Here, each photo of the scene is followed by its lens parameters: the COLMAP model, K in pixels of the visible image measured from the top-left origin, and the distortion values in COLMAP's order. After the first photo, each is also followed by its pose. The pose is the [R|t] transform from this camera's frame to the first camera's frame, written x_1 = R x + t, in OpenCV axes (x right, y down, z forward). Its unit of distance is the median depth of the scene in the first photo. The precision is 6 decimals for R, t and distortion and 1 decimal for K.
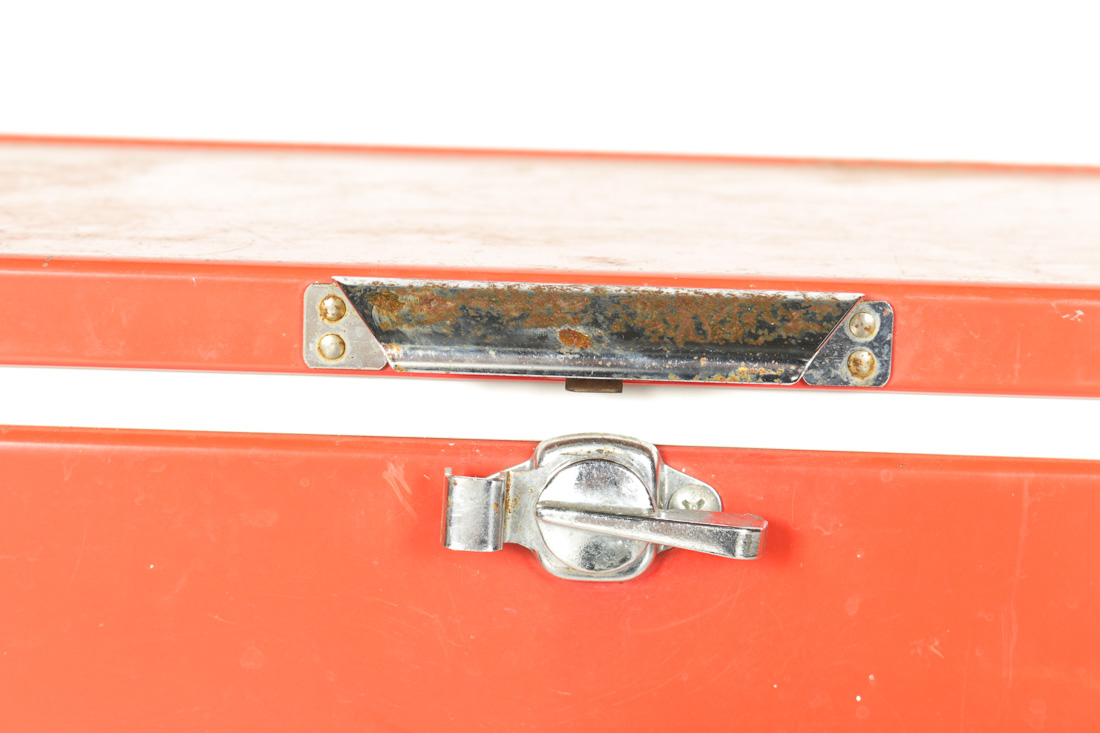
lens RADIAL K [[2638.2, 0, 548.7], [0, 2638.2, 366.4], [0, 0, 1]] dist [0.120341, 0.000000]
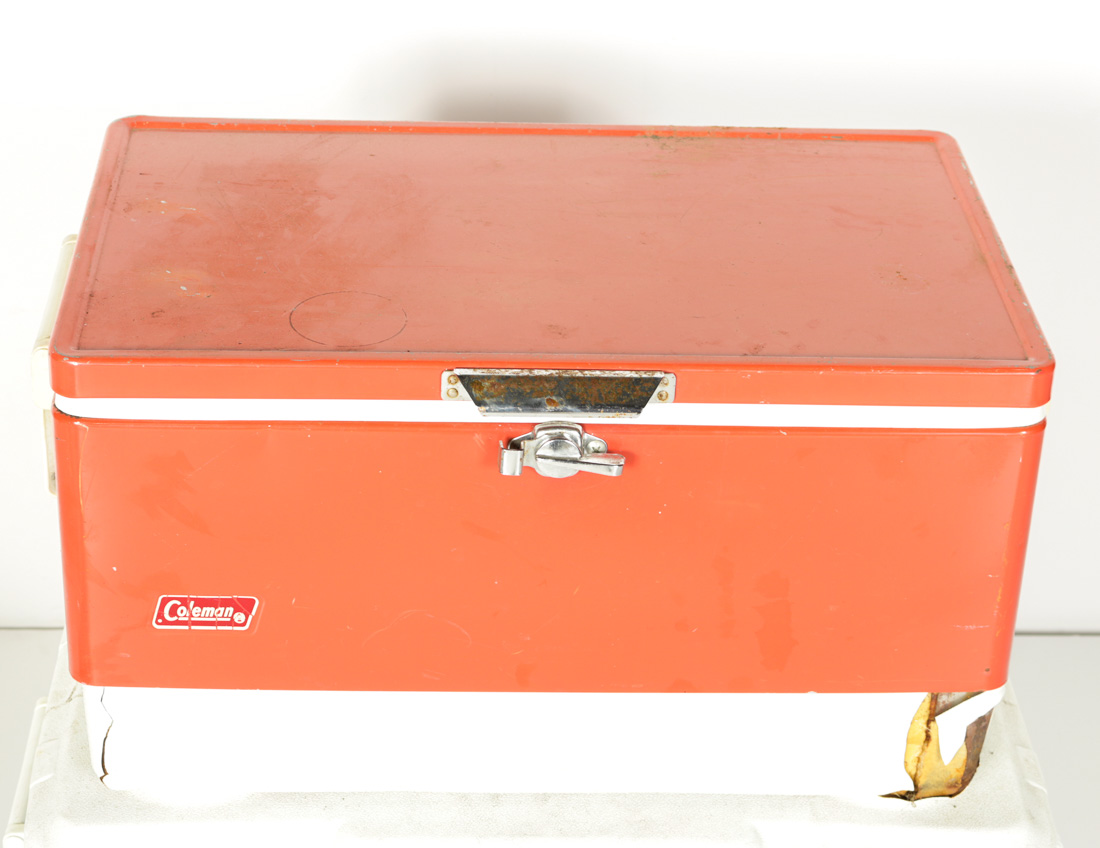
lens RADIAL K [[2532.3, 0, 548.7], [0, 2532.3, 423.1], [0, 0, 1]] dist [-0.005970, 0.000000]
pose [[0.997969, -0.022505, 0.059587, -0.138155], [0.001456, 0.943316, 0.331894, -0.794712], [-0.063679, -0.331133, 0.941433, -1.305651]]
